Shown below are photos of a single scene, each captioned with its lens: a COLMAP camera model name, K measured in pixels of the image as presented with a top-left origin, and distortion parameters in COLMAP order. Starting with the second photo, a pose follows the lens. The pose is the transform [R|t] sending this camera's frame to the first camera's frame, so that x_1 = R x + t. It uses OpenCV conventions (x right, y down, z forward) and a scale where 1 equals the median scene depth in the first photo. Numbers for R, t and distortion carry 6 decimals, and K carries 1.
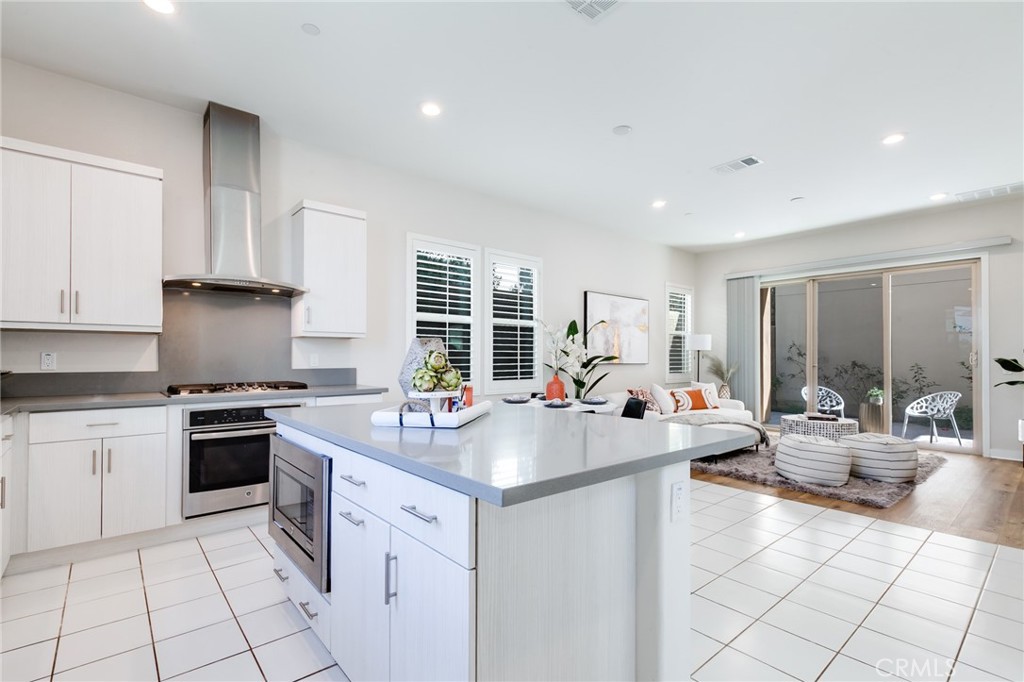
lens RADIAL K [[468.6, 0, 485.6], [0, 468.6, 353.5], [0, 0, 1]] dist [0.000733, -0.000782]
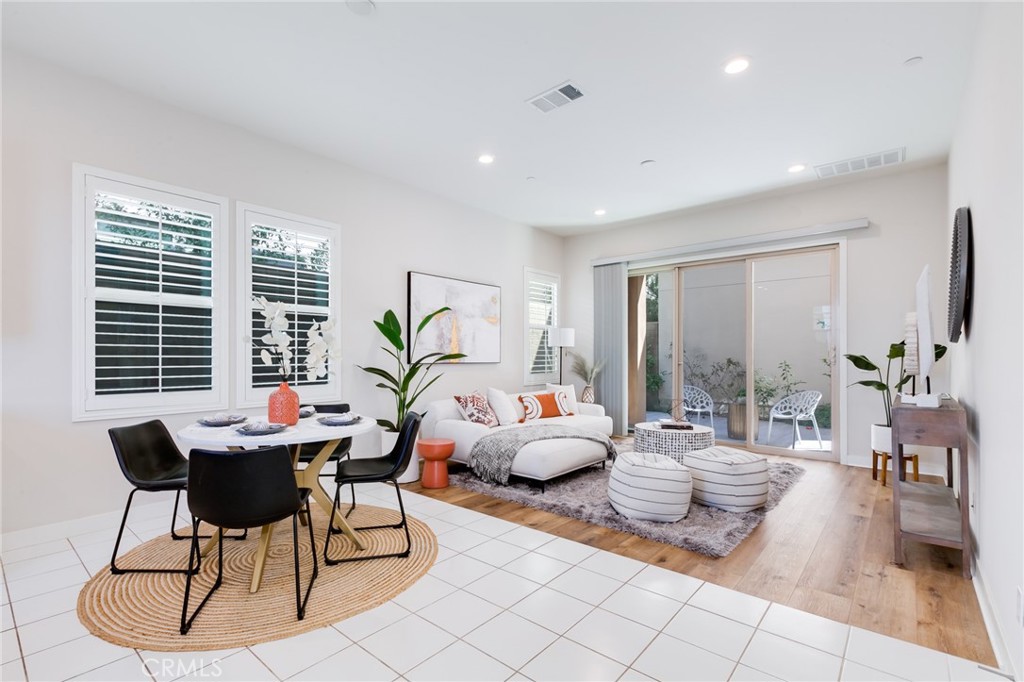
lens RADIAL K [[473.5, 0, 492.6], [0, 473.5, 356.3], [0, 0, 1]] dist [0.002366, 0.000695]
pose [[0.984892, -0.003823, 0.173128, 0.224918], [0.002210, 0.999952, 0.009504, 0.002502], [-0.173156, -0.008977, 0.984854, 0.200351]]
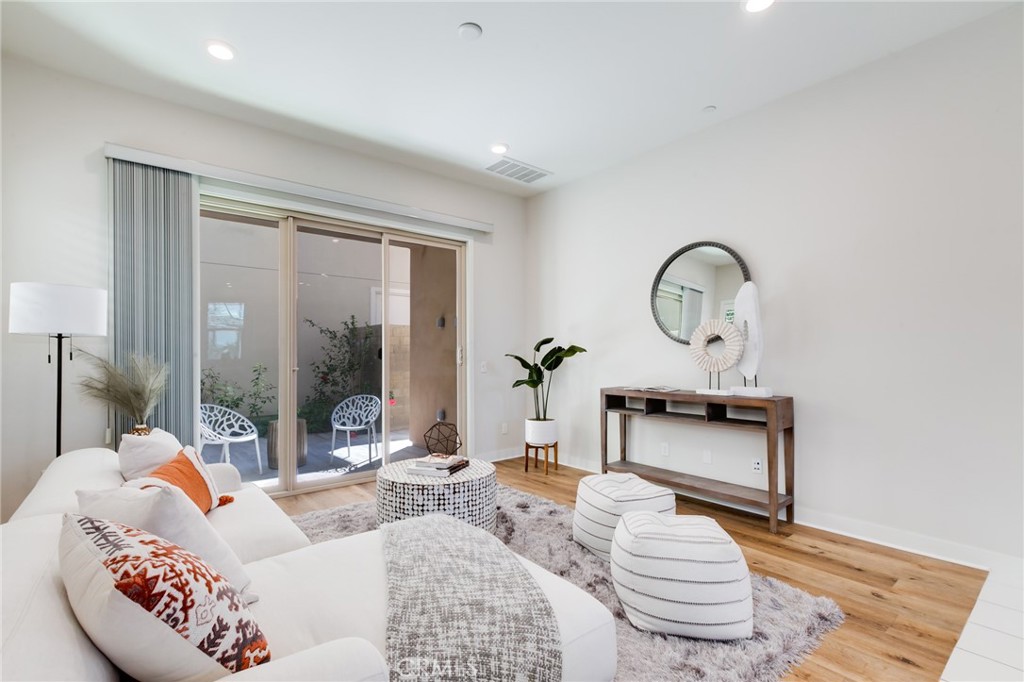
lens RADIAL K [[462.5, 0, 499.2], [0, 462.5, 352.7], [0, 0, 1]] dist [-0.001671, -0.000166]
pose [[0.008179, 0.002898, 0.999962, 0.168365], [-0.002792, 0.999992, -0.002875, 0.006823], [-0.999963, -0.002768, 0.008187, 0.859675]]
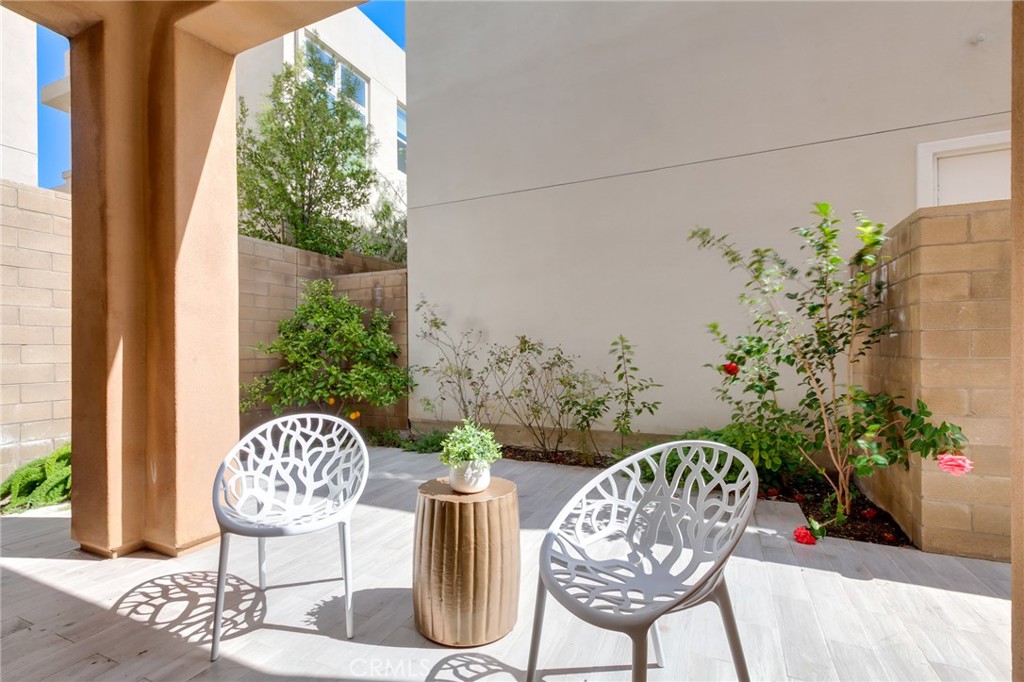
lens RADIAL K [[462.5, 0, 499.2], [0, 462.5, 352.7], [0, 0, 1]] dist [-0.001671, -0.000166]
pose [[0.902163, -0.014662, 0.431147, 0.949203], [0.011962, 0.999888, 0.008974, 0.045578], [-0.431230, -0.002938, 0.902237, 0.990089]]
